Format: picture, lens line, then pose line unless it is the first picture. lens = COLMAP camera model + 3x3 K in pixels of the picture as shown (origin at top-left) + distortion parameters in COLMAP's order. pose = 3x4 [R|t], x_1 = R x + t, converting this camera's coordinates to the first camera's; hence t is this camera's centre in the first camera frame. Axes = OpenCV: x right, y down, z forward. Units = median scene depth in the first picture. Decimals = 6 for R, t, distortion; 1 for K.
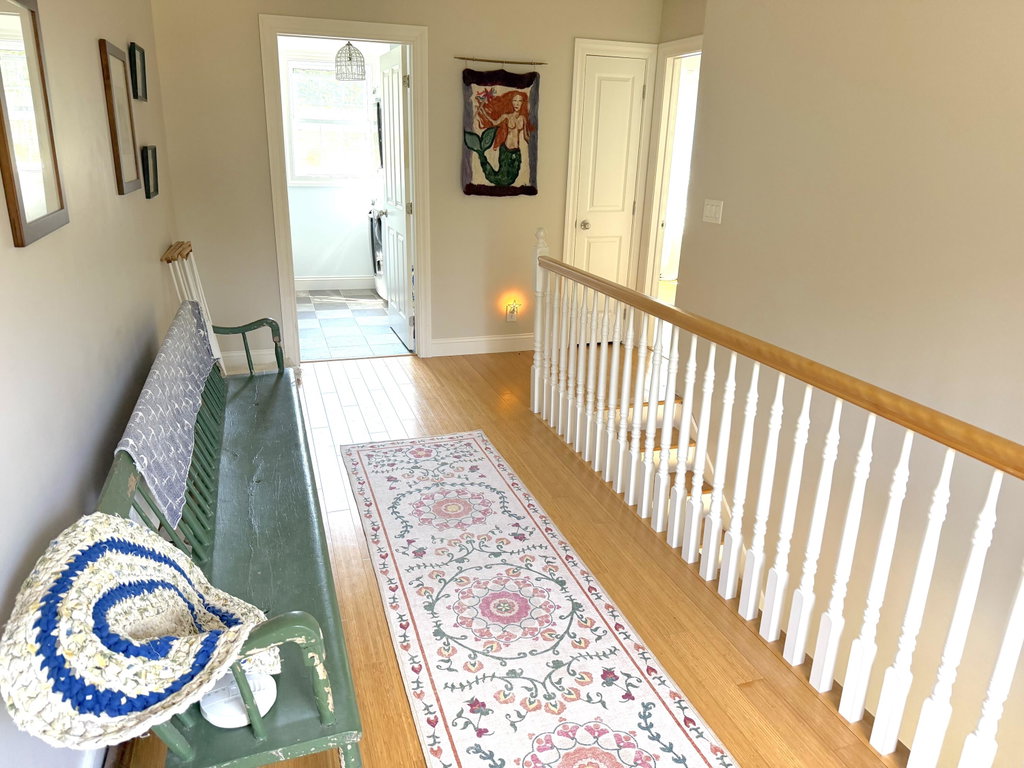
lens RADIAL K [[724.6, 0, 512.8], [0, 724.6, 382.8], [0, 0, 1]] dist [0.007363, 0.000697]
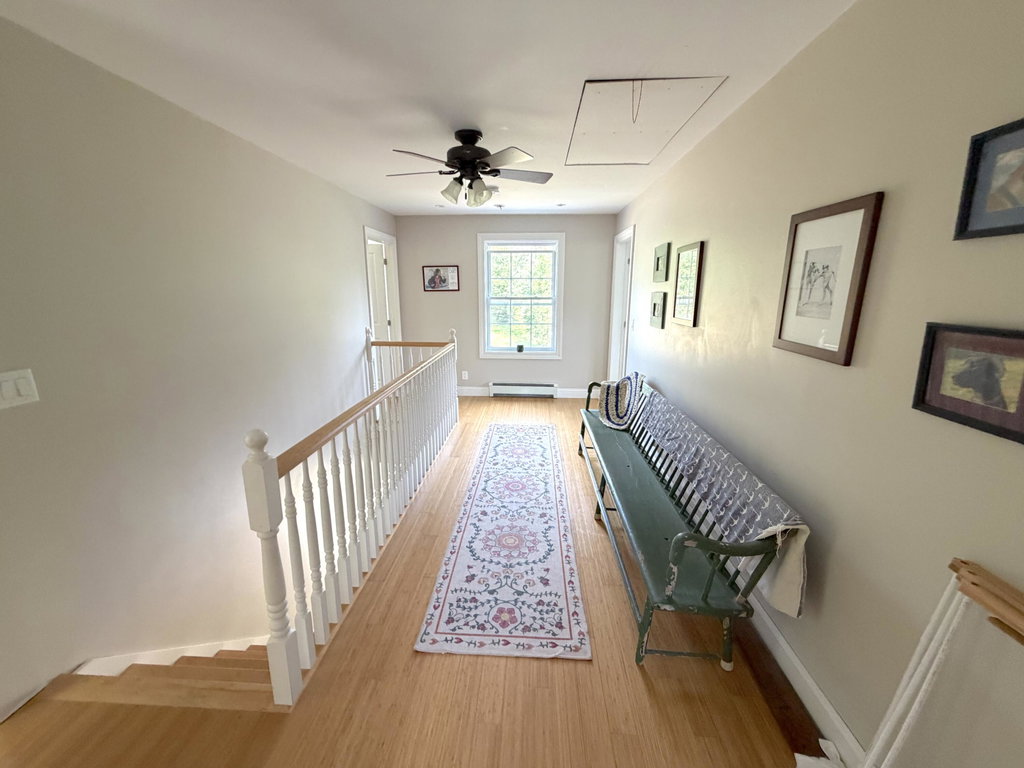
lens RADIAL K [[412.6, 0, 511.4], [0, 412.6, 379.2], [0, 0, 1]] dist [-0.000642, -0.000022]
pose [[-0.928982, -0.109842, 0.353450, -0.367290], [0.086557, 0.863995, 0.496005, -0.549484], [-0.359862, 0.491373, -0.793128, 1.619370]]
